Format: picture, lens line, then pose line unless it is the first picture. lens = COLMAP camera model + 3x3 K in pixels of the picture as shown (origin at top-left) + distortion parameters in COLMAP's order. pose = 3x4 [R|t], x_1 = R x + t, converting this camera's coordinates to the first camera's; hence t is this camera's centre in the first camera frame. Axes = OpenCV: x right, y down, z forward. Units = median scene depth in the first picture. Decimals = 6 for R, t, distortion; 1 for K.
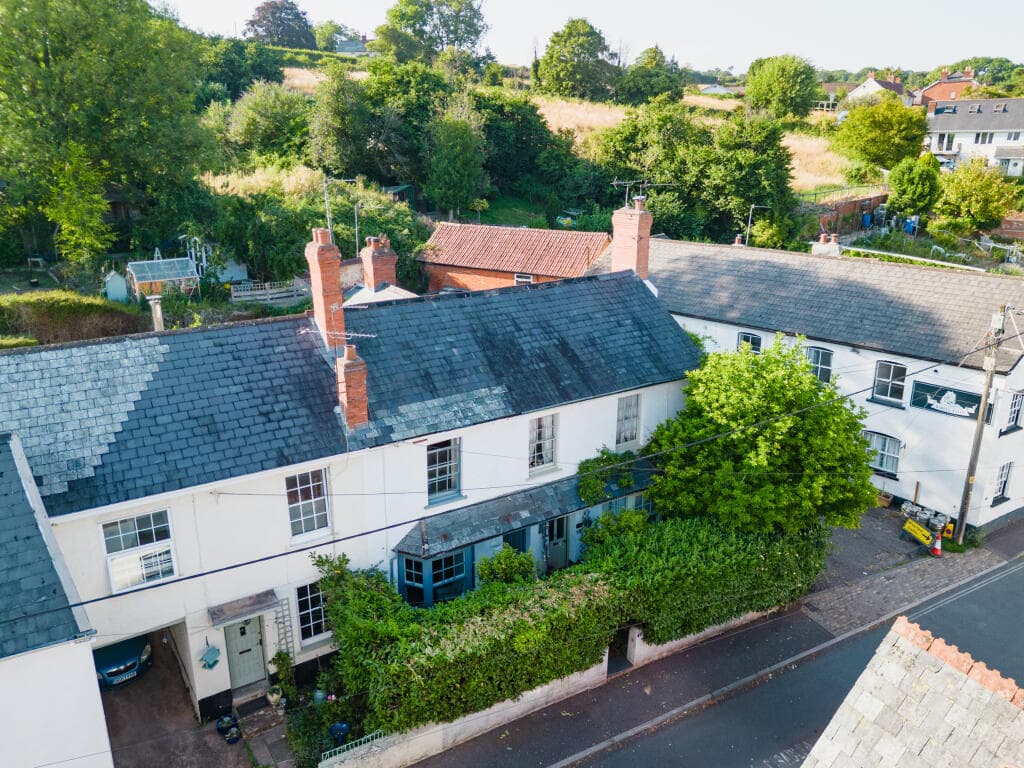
lens RADIAL K [[669.5, 0, 513.2], [0, 669.5, 381.3], [0, 0, 1]] dist [0.064220, -0.049129]
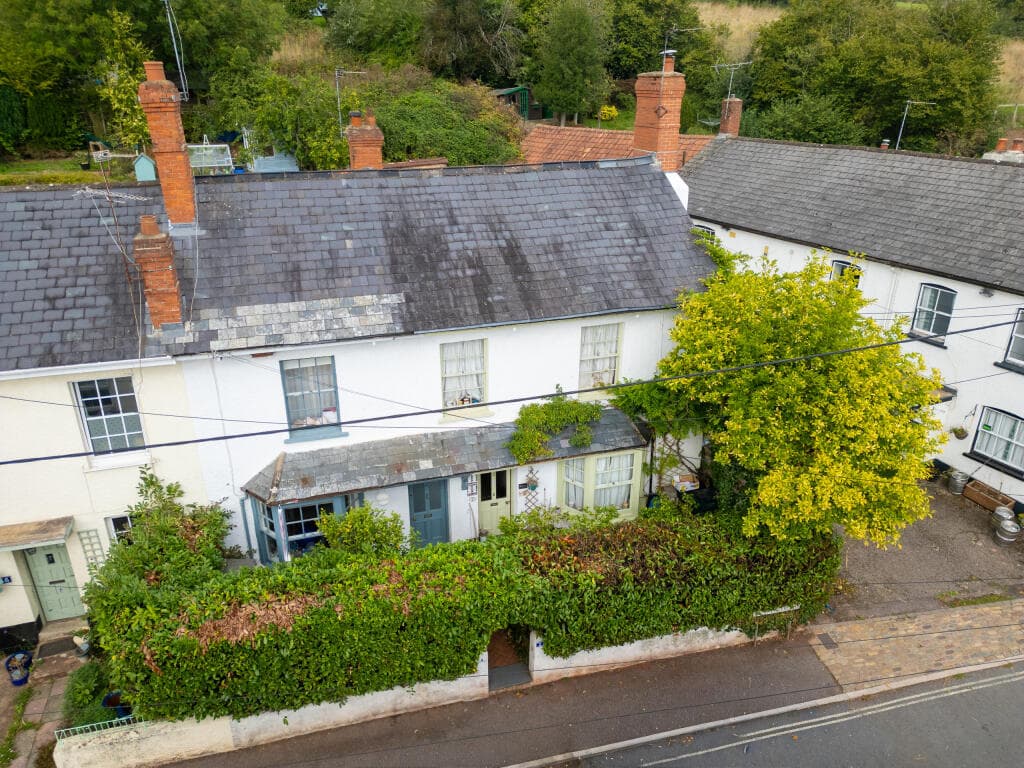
lens RADIAL K [[669.5, 0, 513.2], [0, 669.5, 381.3], [0, 0, 1]] dist [0.064220, -0.049129]
pose [[0.971304, 0.104190, -0.213806, 0.281236], [-0.081524, 0.990331, 0.112241, 0.009112], [0.223433, -0.091589, 0.970407, 0.297008]]
